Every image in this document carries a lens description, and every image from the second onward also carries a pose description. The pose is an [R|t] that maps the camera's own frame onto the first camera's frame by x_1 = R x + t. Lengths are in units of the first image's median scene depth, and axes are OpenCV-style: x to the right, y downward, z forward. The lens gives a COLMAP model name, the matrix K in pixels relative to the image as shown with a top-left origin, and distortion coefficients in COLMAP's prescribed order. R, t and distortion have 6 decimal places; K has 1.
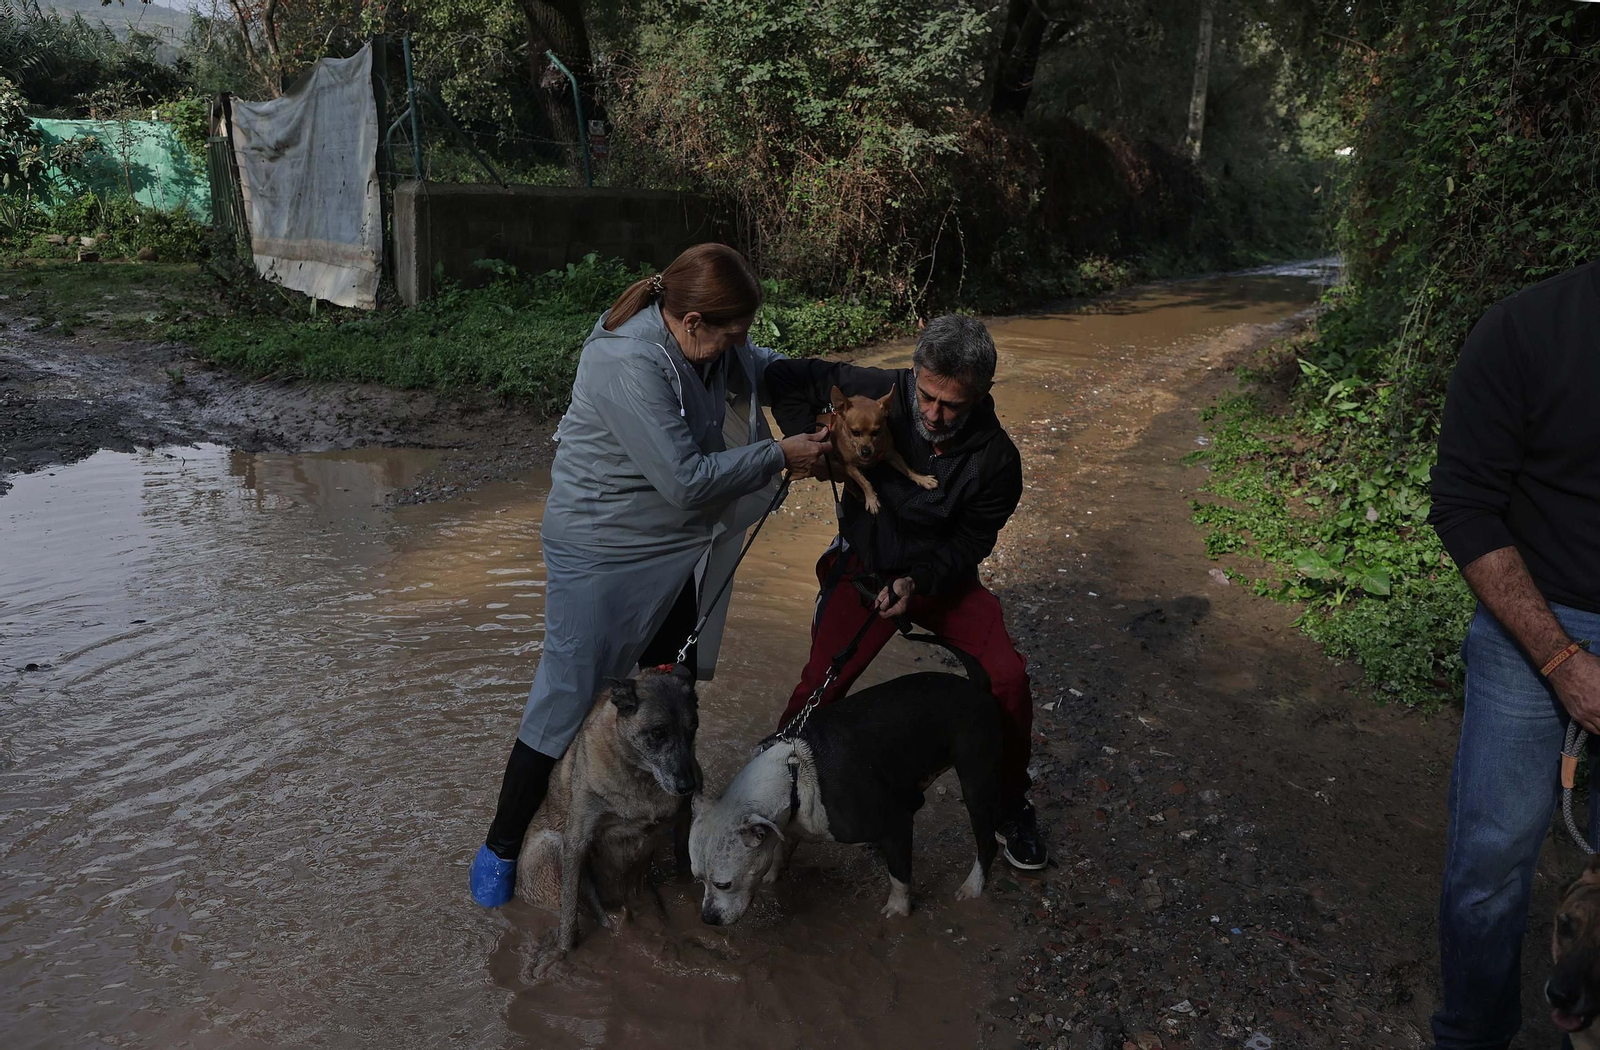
lens RADIAL K [[1375.1, 0, 768.4], [0, 1375.1, 485.6], [0, 0, 1]] dist [-0.027779, 0.022377]
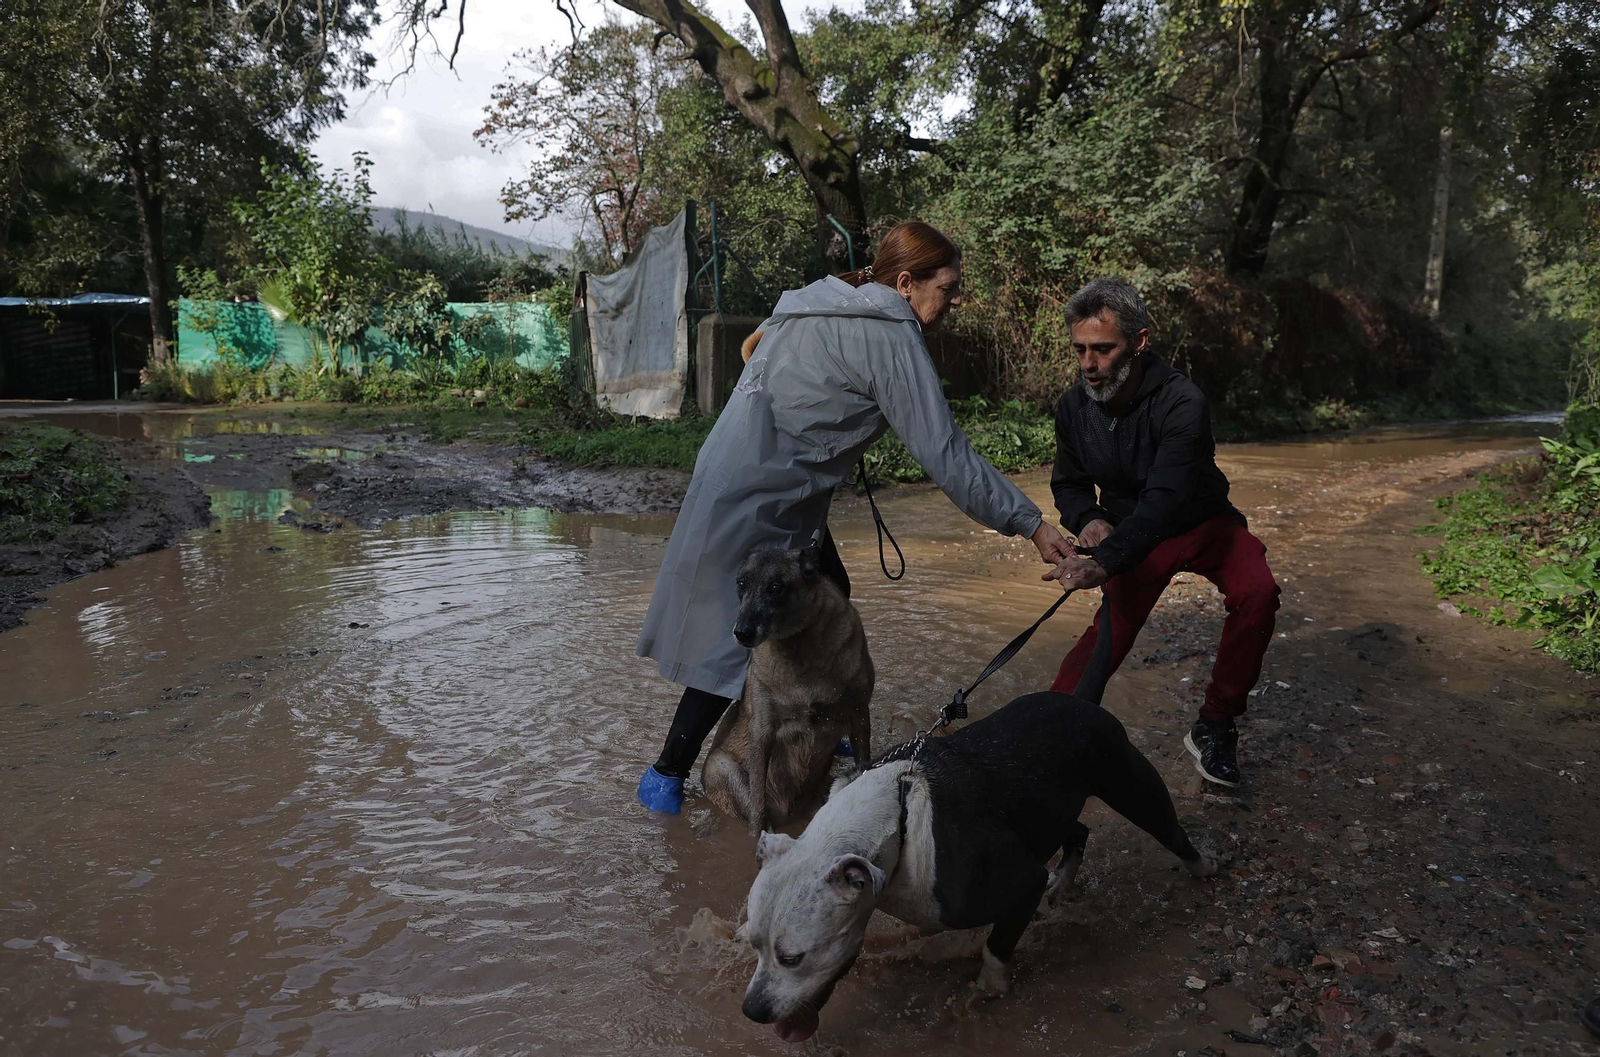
lens RADIAL K [[1142.0, 0, 771.9], [0, 1142.0, 518.0], [0, 0, 1]] dist [0.018277, 0.000413]
pose [[0.972151, 0.009552, -0.234160, 0.030881], [-0.040446, 0.991015, -0.127492, 0.082695], [0.230838, 0.133413, 0.963802, 0.051868]]
